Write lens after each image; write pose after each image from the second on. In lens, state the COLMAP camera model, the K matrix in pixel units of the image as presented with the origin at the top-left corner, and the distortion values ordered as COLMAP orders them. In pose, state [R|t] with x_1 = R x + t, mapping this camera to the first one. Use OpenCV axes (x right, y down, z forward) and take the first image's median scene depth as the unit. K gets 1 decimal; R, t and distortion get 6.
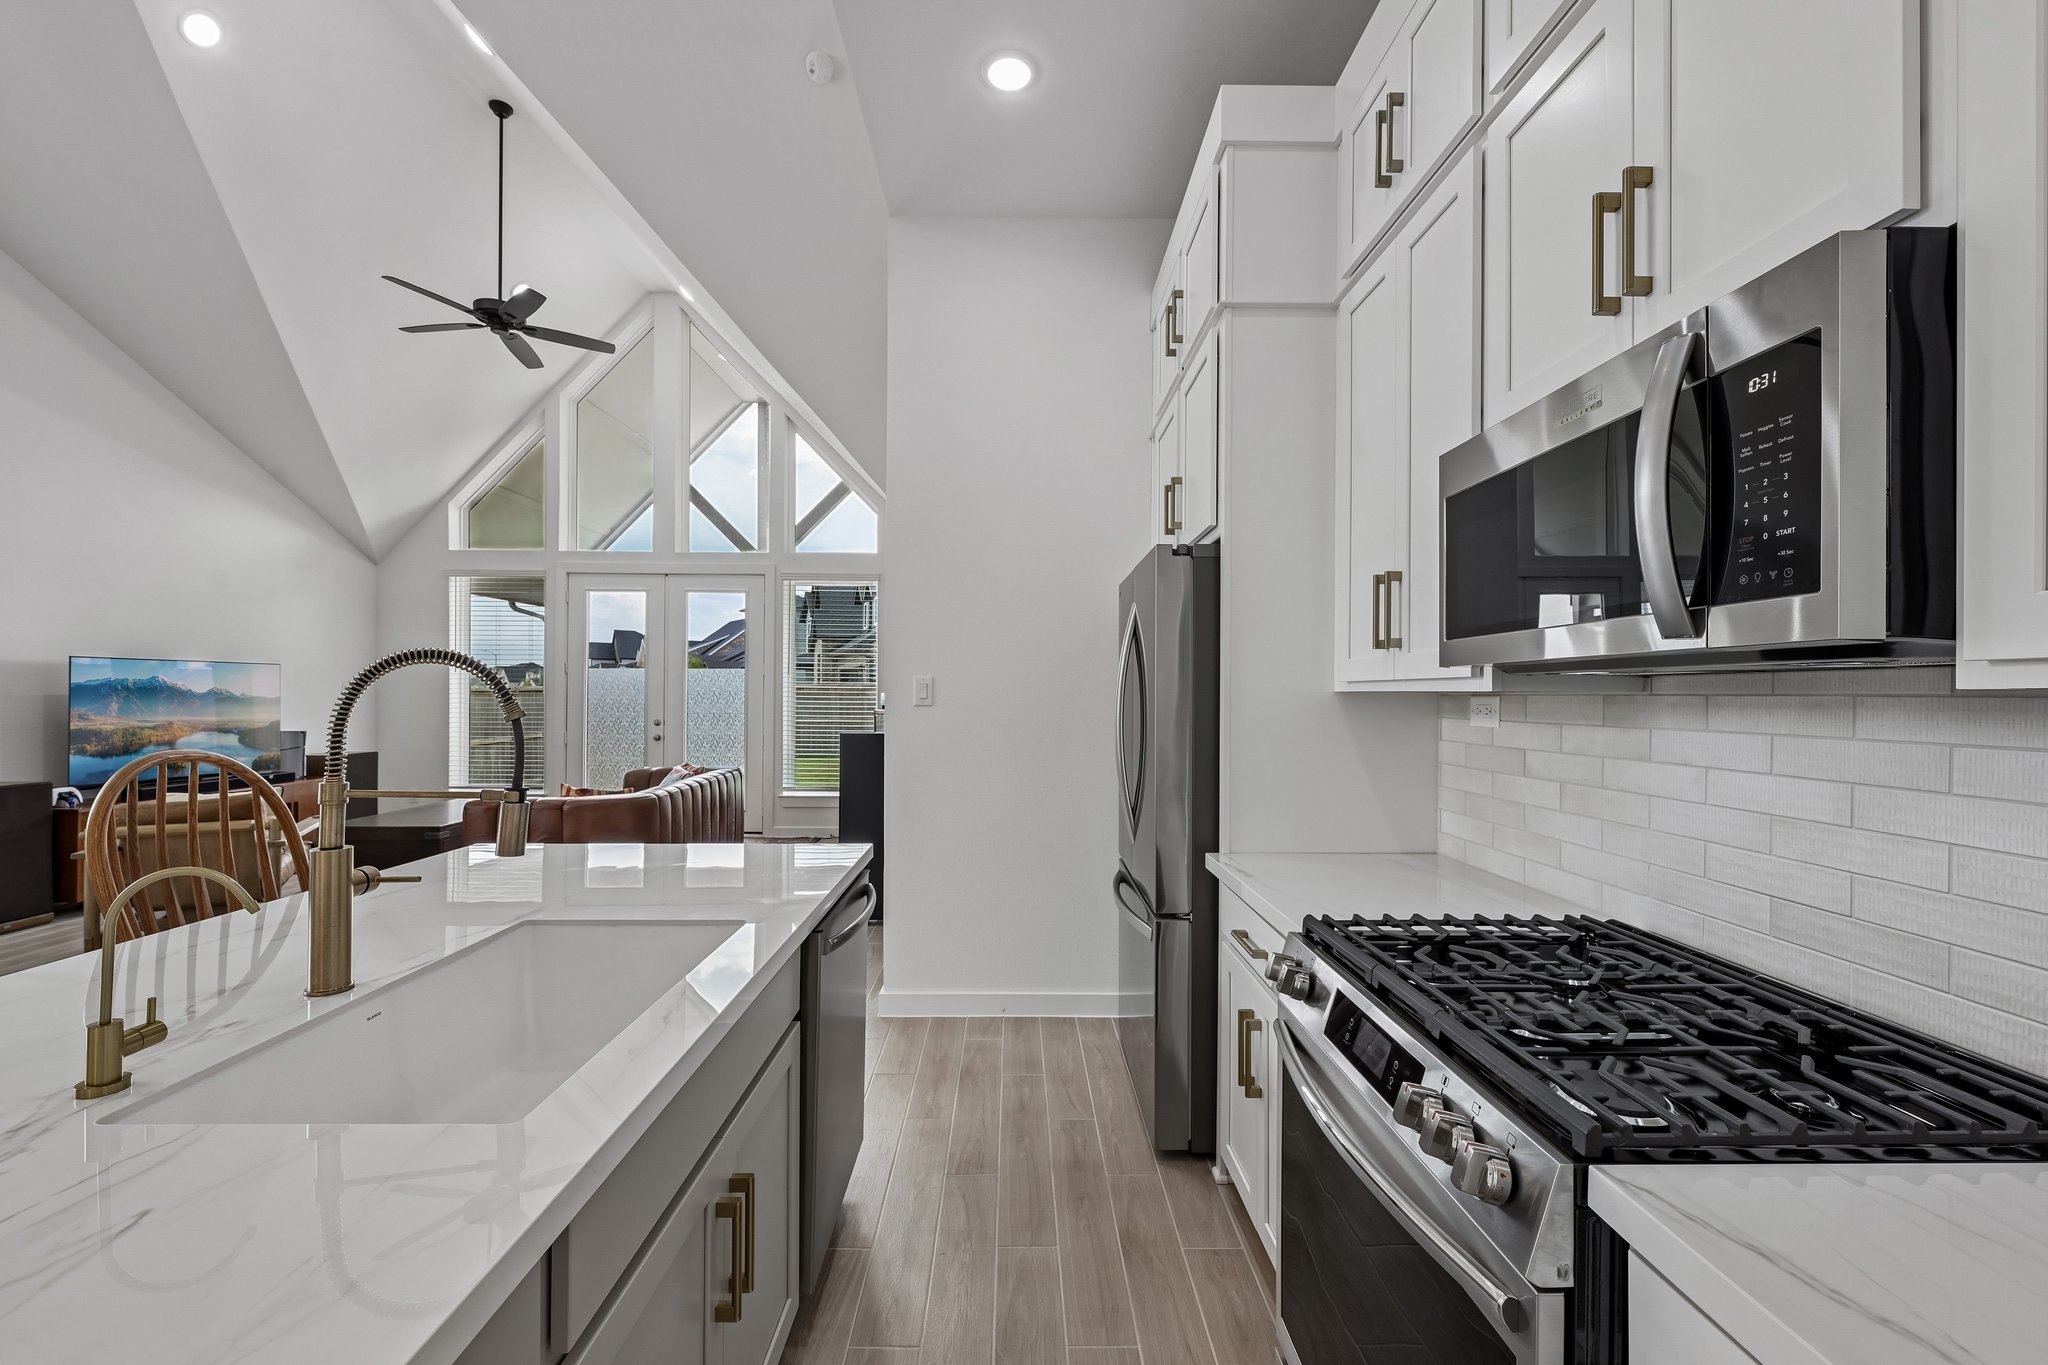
lens RADIAL K [[826.6, 0, 1024.2], [0, 826.6, 689.8], [0, 0, 1]] dist [-0.001053, -0.000134]
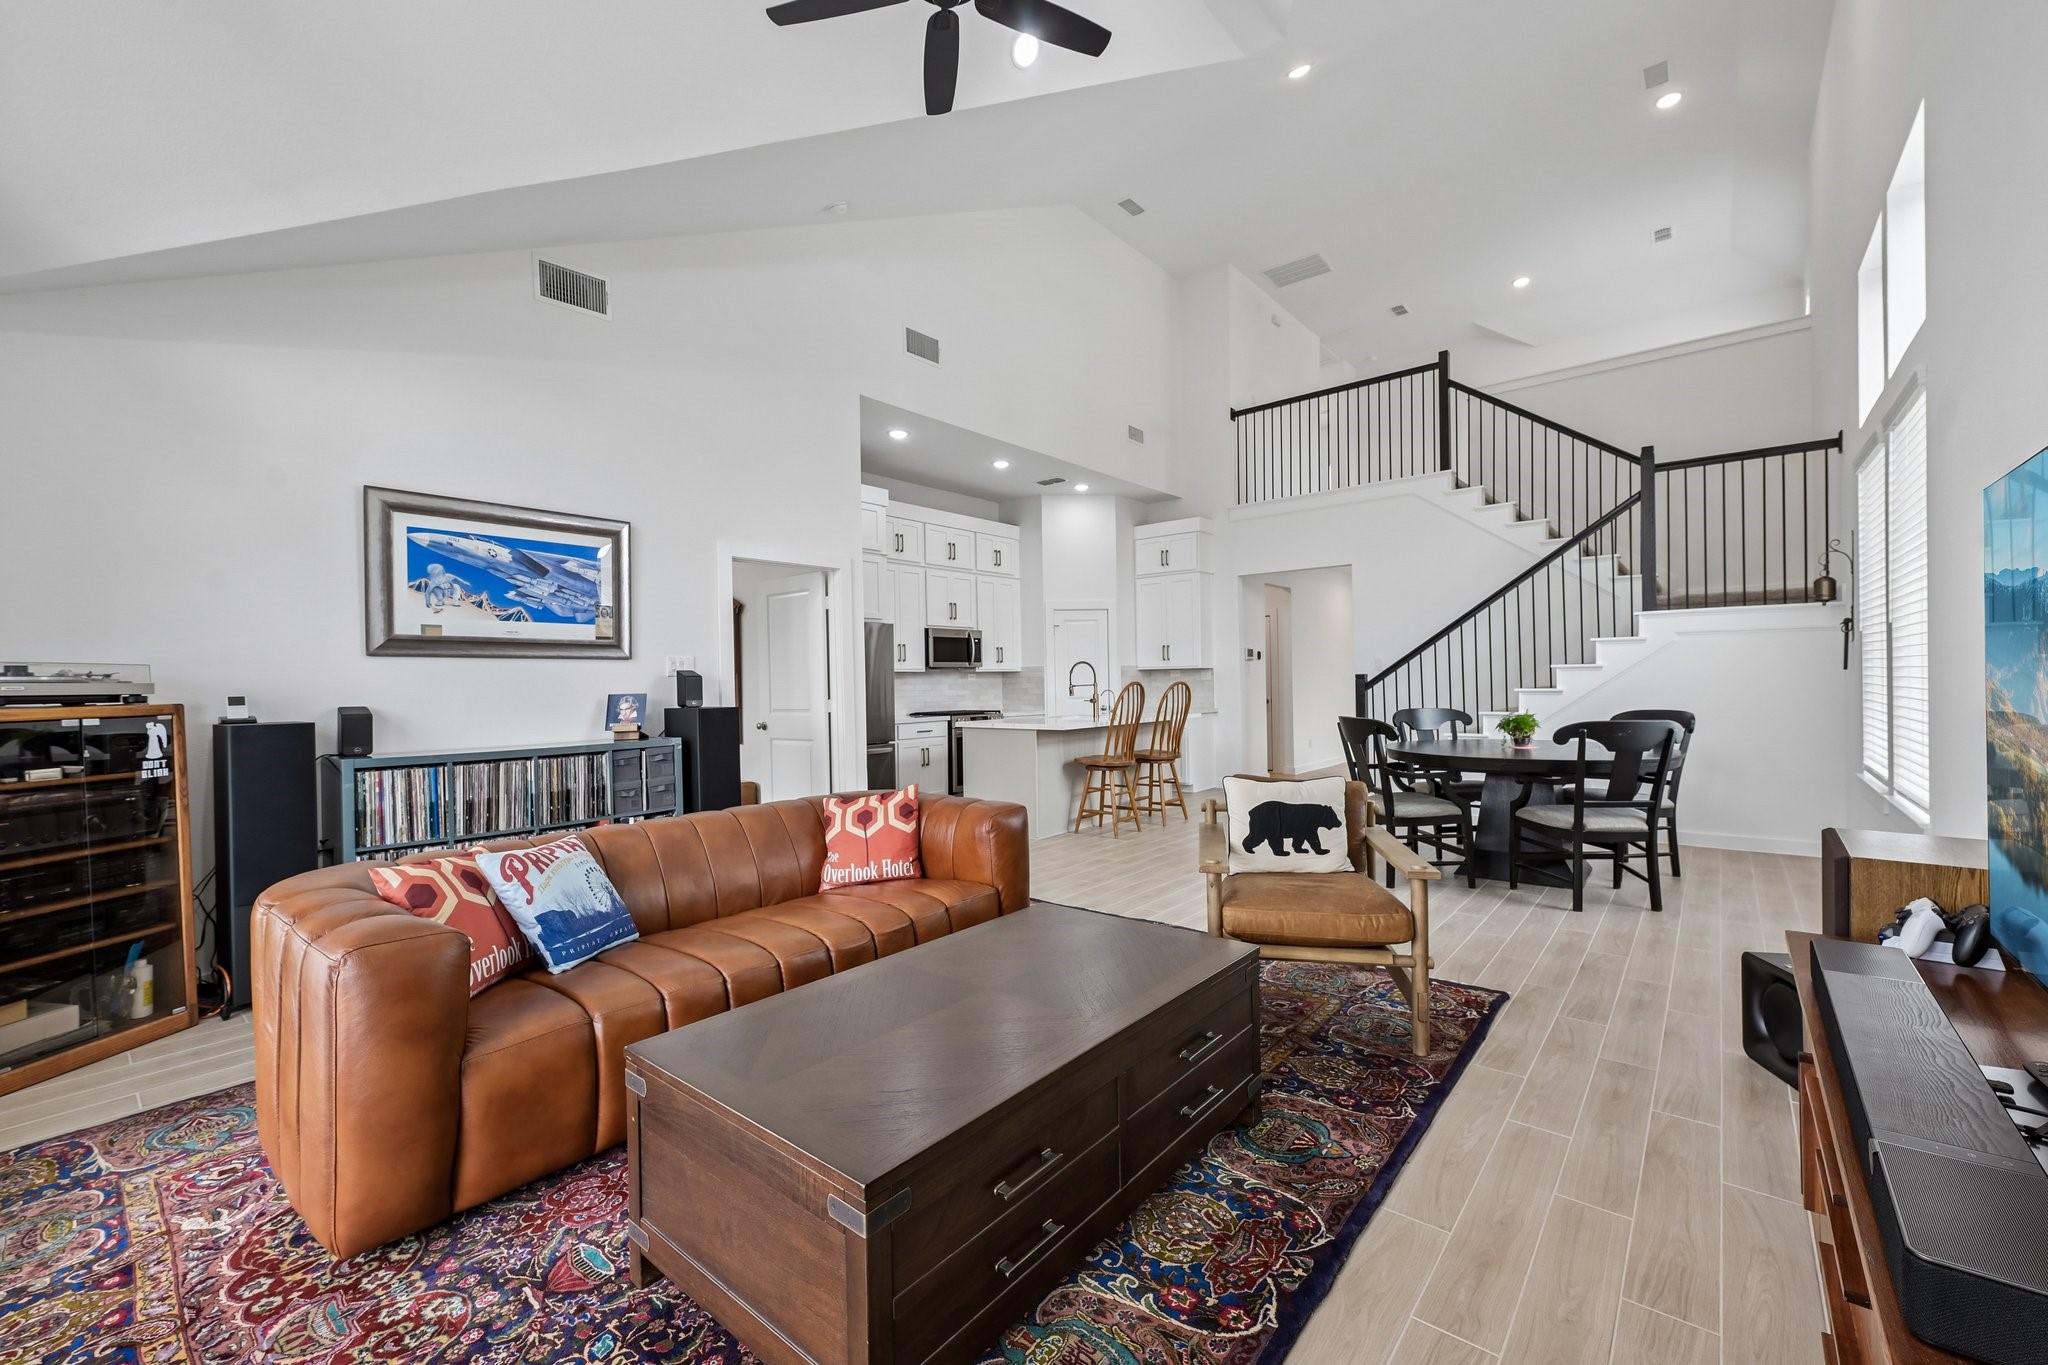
lens RADIAL K [[827.1, 0, 1024.1], [0, 827.1, 686.9], [0, 0, 1]] dist [-0.000906, 0.000254]
pose [[-0.755140, 0.005298, 0.655543, -2.361578], [0.011172, 0.999926, 0.004788, 0.056026], [-0.655469, 0.010939, -0.755143, 3.166132]]
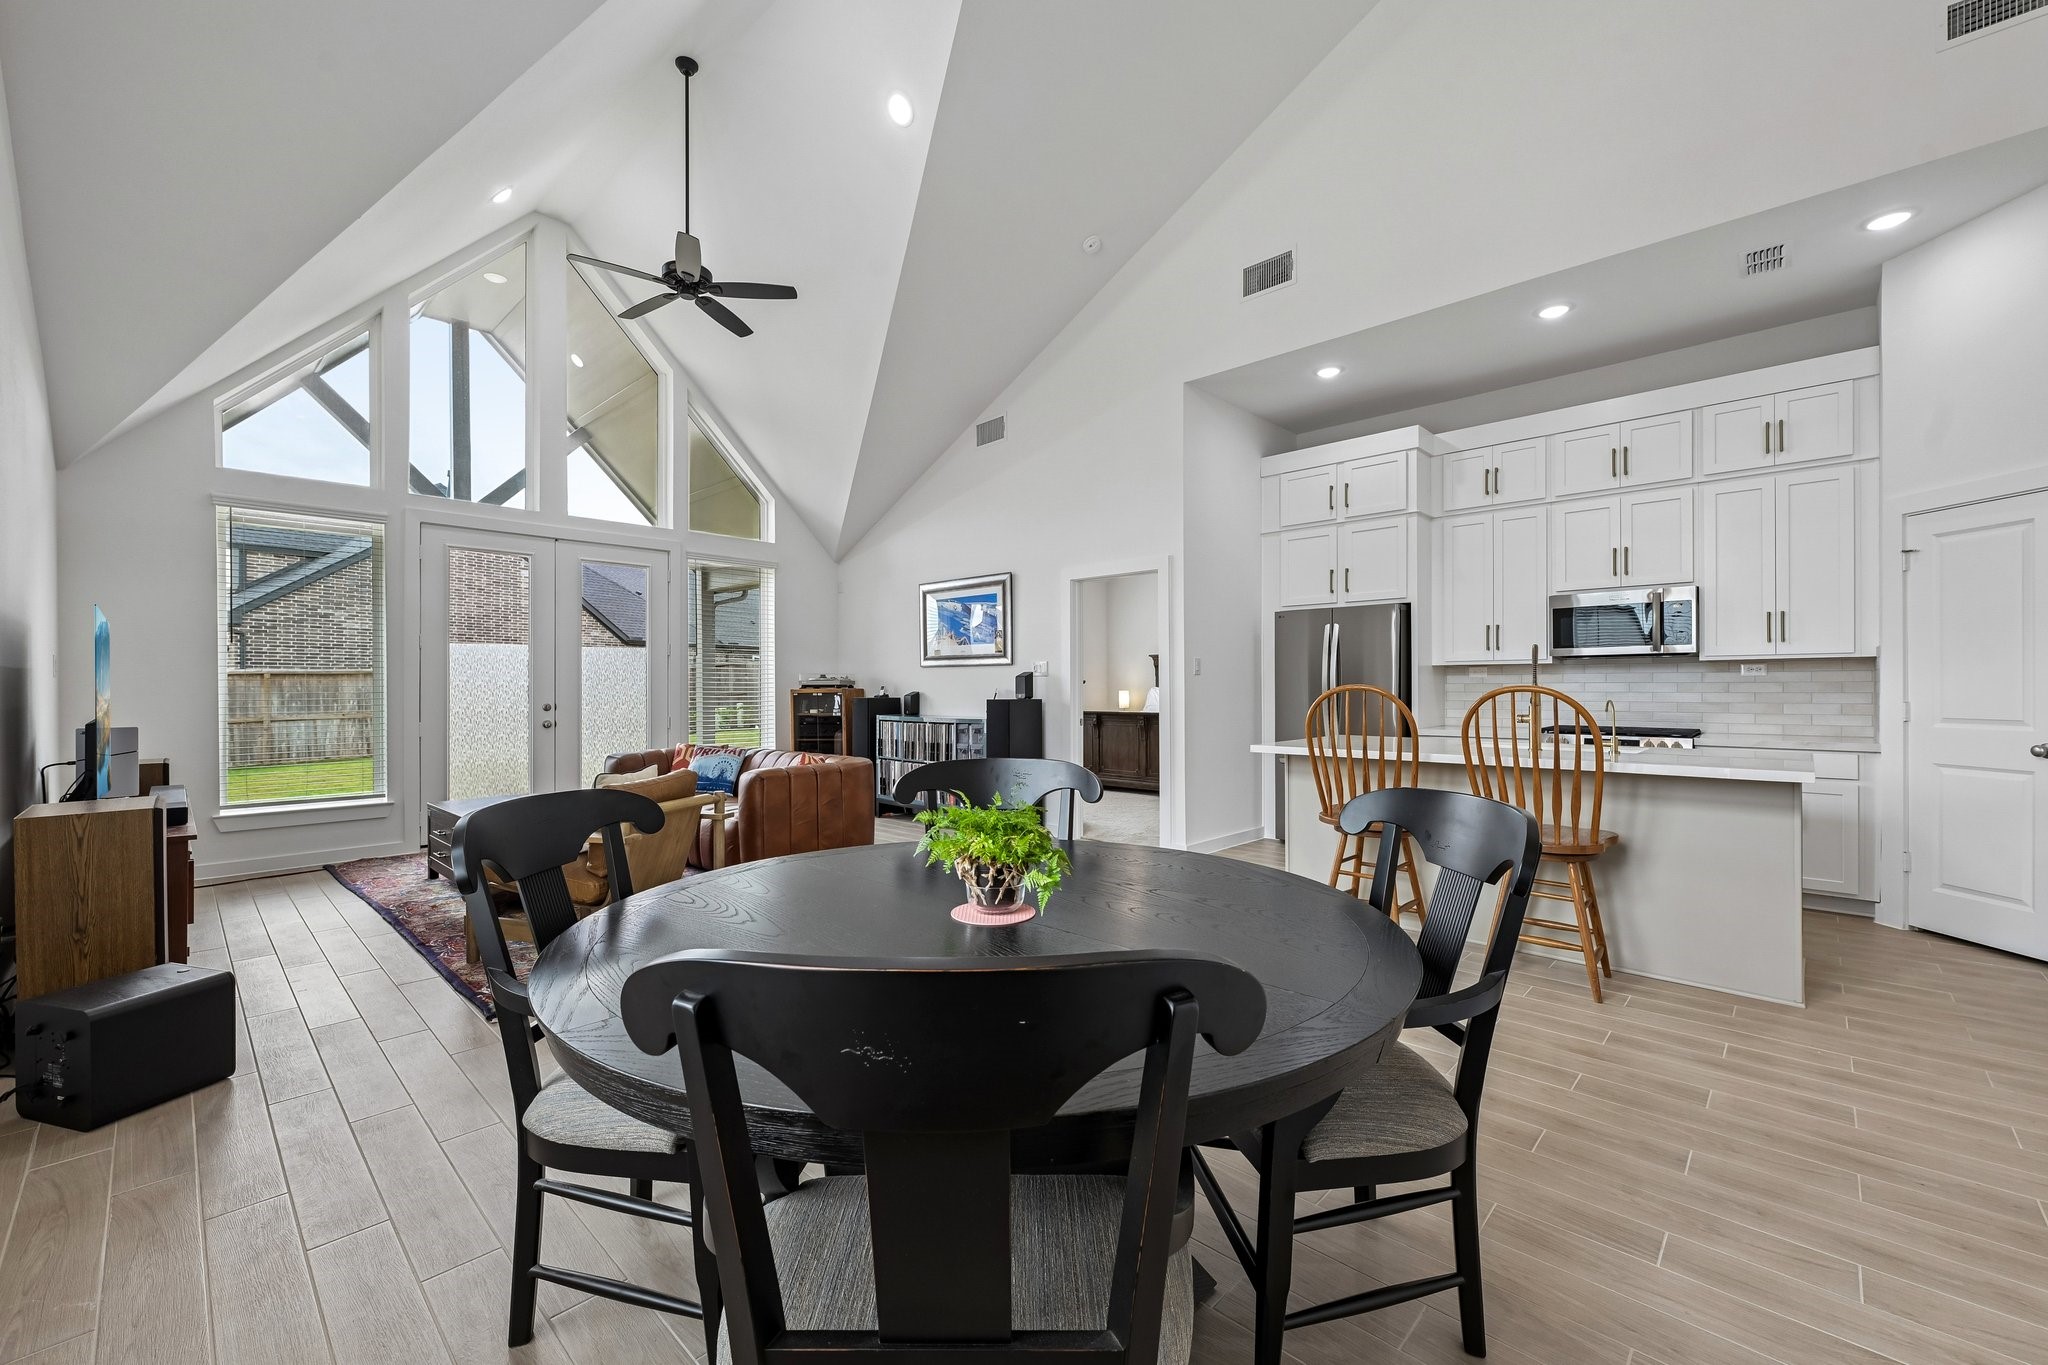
lens RADIAL K [[826.4, 0, 1025.4], [0, 826.4, 686.1], [0, 0, 1]] dist [0.000128, 0.000321]
pose [[0.701577, -0.007821, 0.712551, -2.403362], [0.004256, 0.999968, 0.006786, 0.044641], [-0.712581, -0.001728, 0.701588, 0.081980]]
